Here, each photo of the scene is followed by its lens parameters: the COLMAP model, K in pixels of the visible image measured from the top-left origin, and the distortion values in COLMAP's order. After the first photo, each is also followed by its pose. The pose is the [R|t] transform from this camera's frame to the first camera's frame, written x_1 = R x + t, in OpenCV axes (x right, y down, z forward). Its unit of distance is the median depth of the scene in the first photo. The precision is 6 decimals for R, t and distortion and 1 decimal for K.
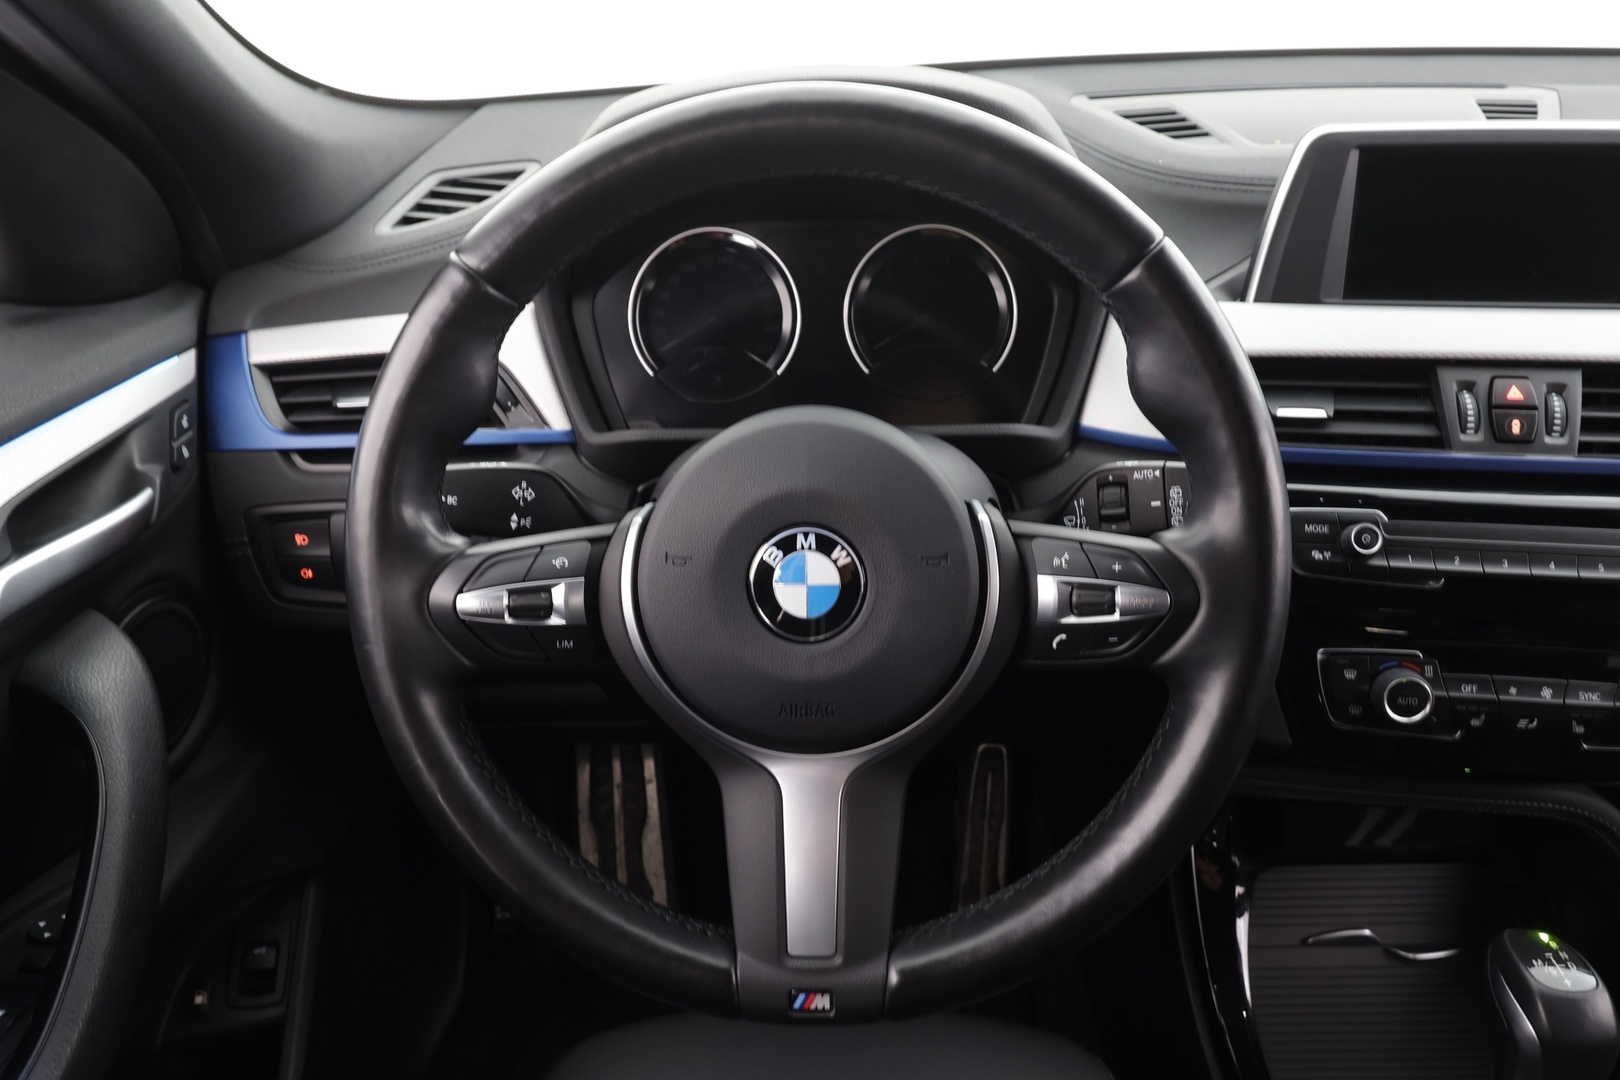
lens RADIAL K [[1142.3, 0, 810.0], [0, 1142.3, 540.0], [0, 0, 1]] dist [-0.010114, 0.001432]
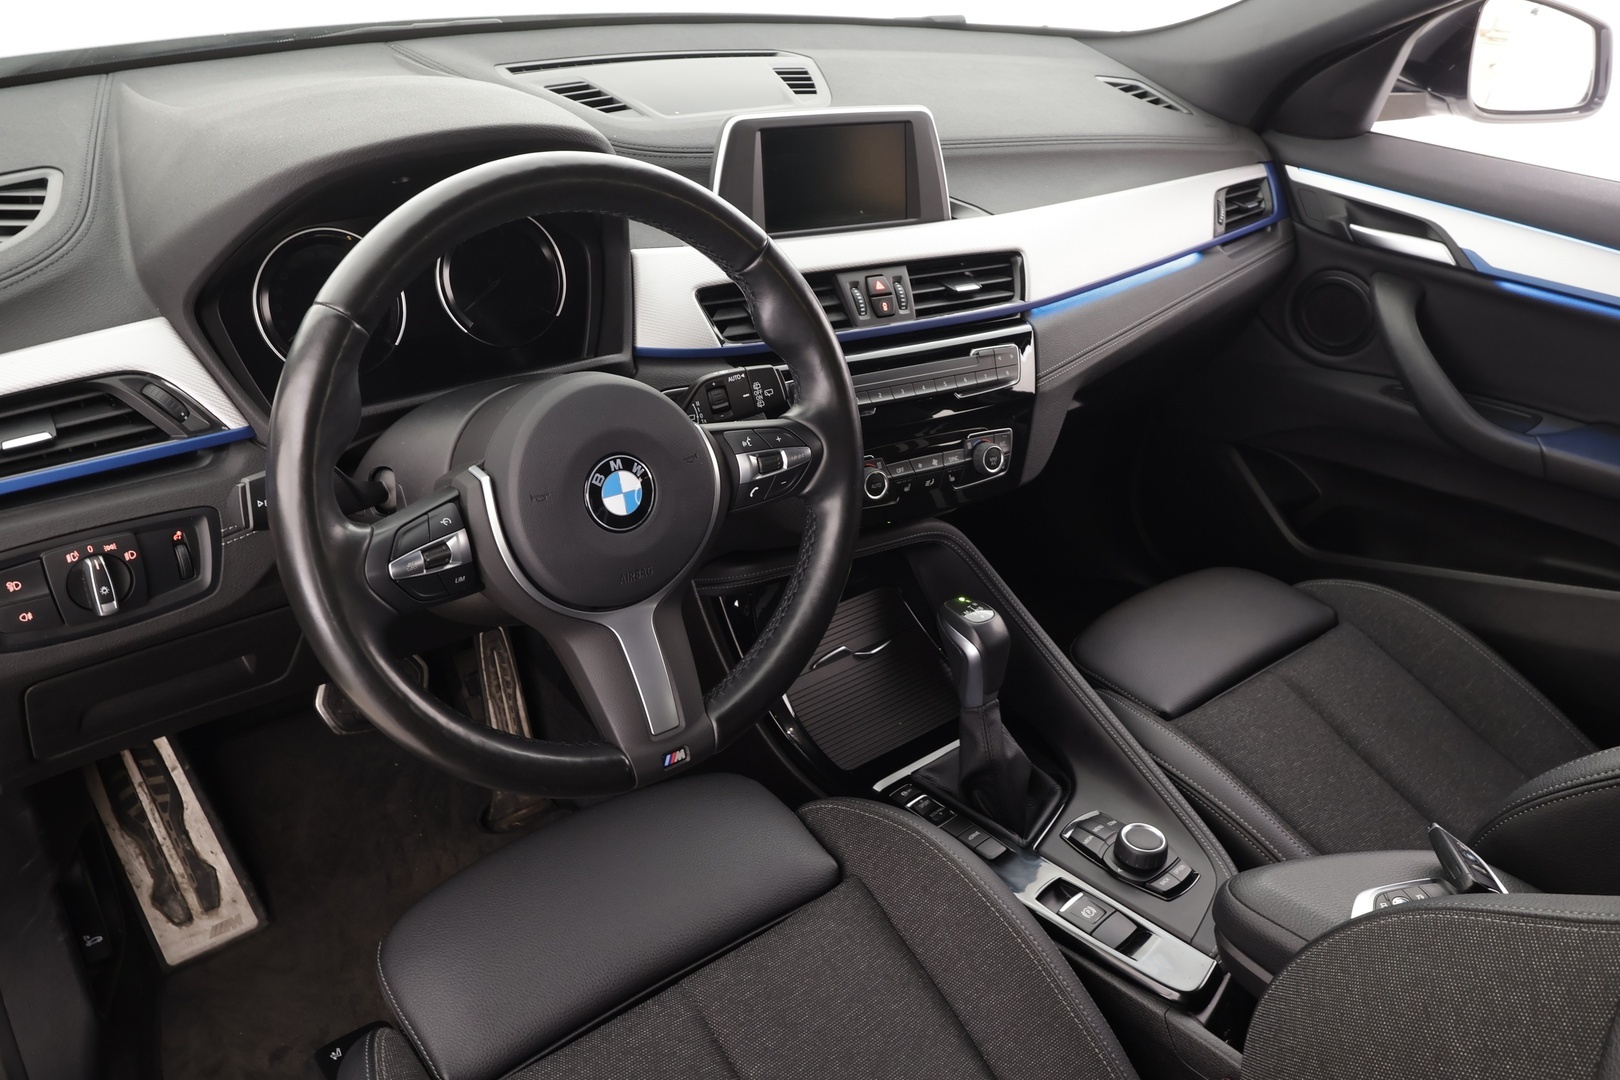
lens RADIAL K [[1250.4, 0, 810.0], [0, 1250.4, 540.0], [0, 0, 1]] dist [-0.002284, 0.001304]
pose [[0.759613, -0.254346, 0.598579, -0.683743], [0.193032, 0.967056, 0.165956, -0.105945], [-0.621070, -0.010518, 0.783685, -0.370577]]
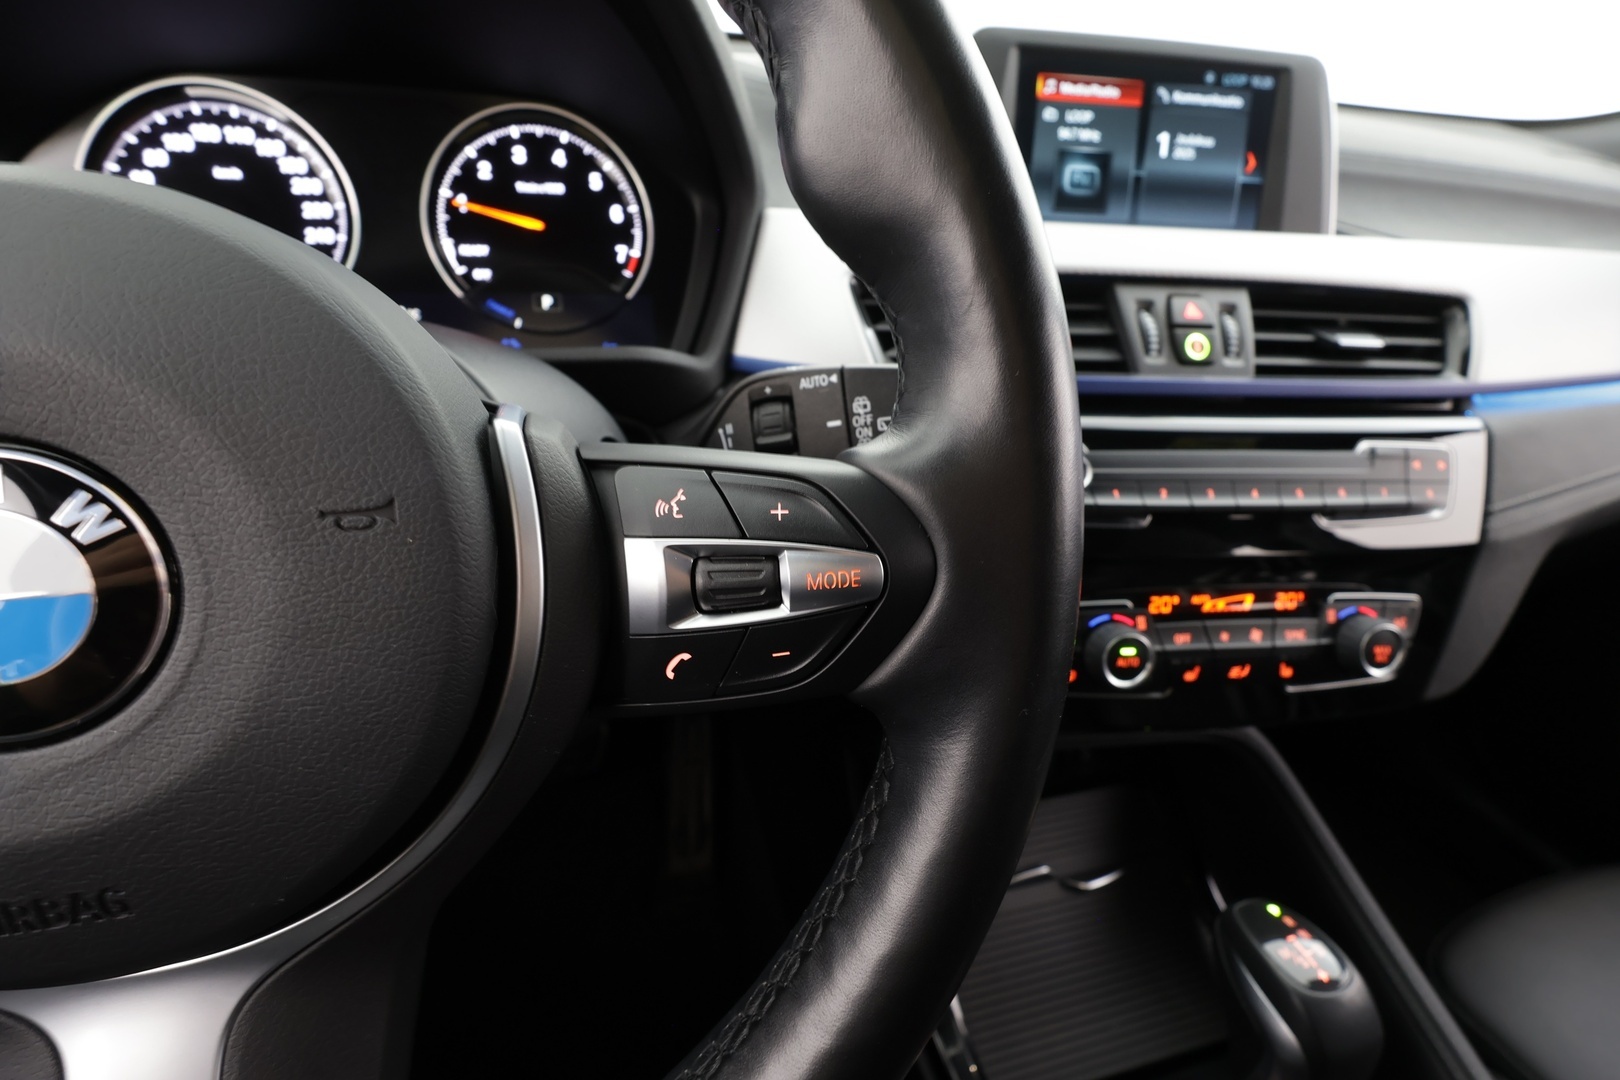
lens RADIAL K [[738.5, 0, 810.0], [0, 738.5, 540.0], [0, 0, 1]] dist [-0.002268, -0.000219]
pose [[0.957191, -0.063055, 0.282506, 0.159950], [0.057086, 0.997939, 0.029319, 0.023293], [-0.283773, -0.011936, 0.958817, 0.579188]]
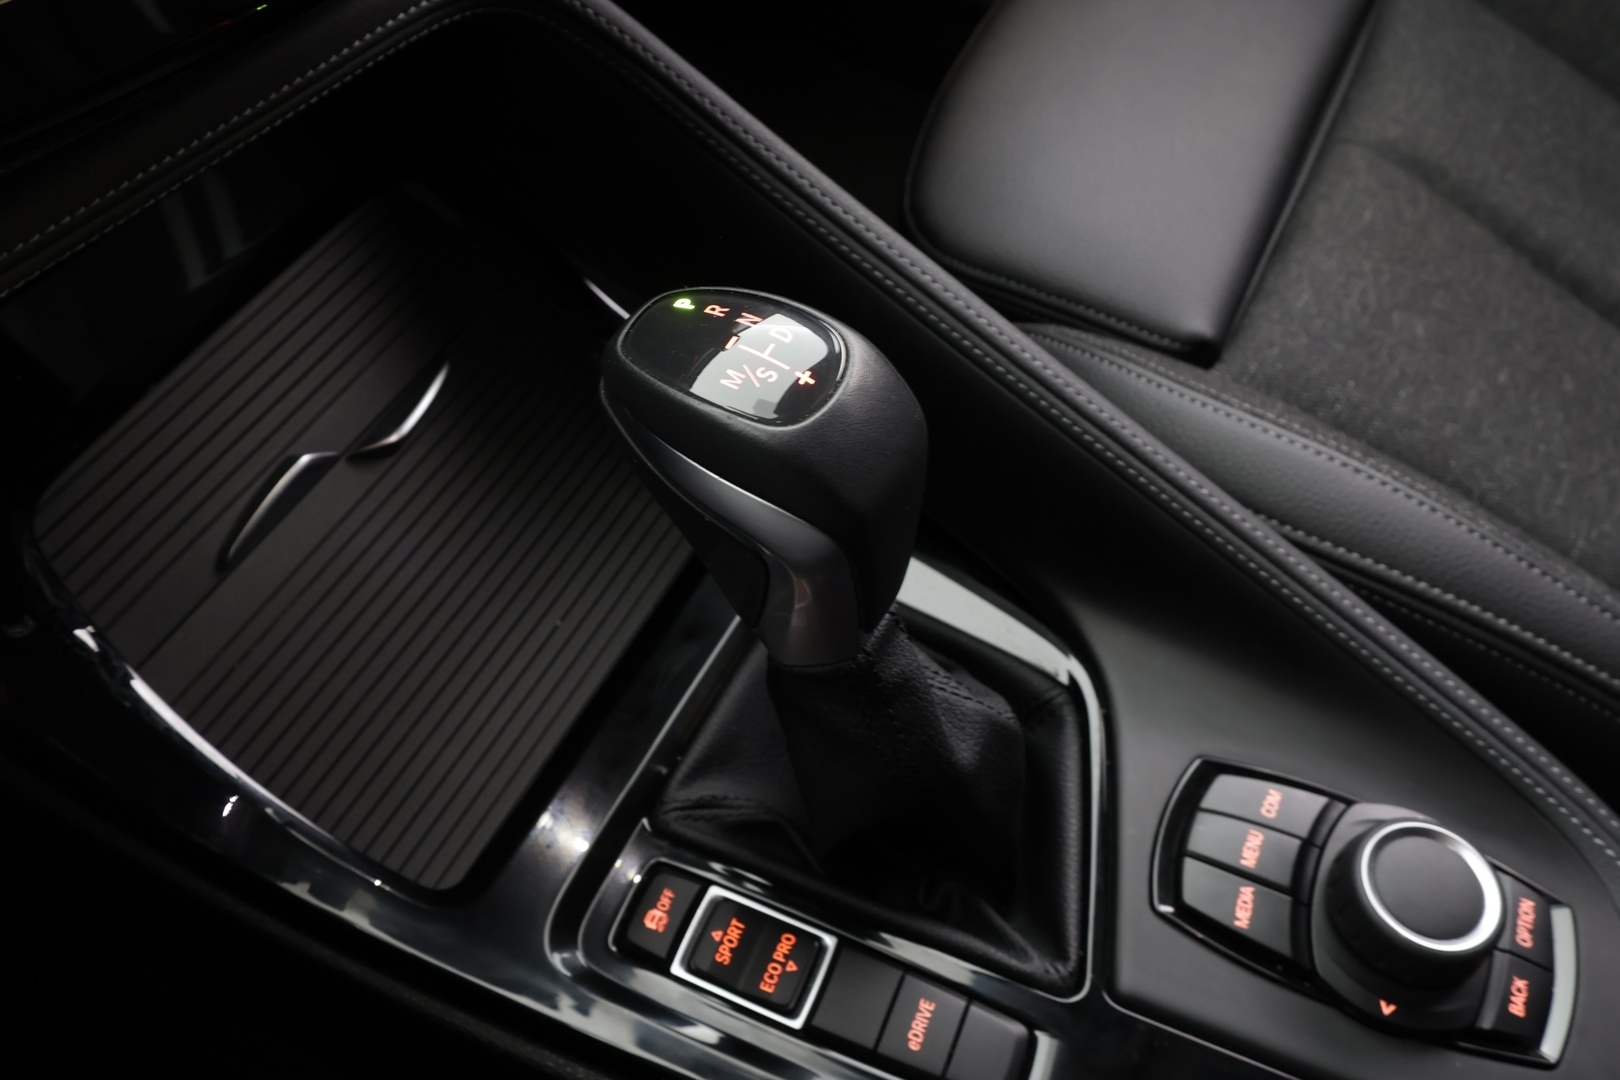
lens RADIAL K [[1250.4, 0, 810.0], [0, 1250.4, 540.0], [0, 0, 1]] dist [-0.002284, 0.001304]
pose [[0.445598, -0.708535, 0.547193, 0.377385], [0.319172, 0.696799, 0.642340, 0.140530], [-0.836404, -0.111576, 0.536637, 0.745957]]
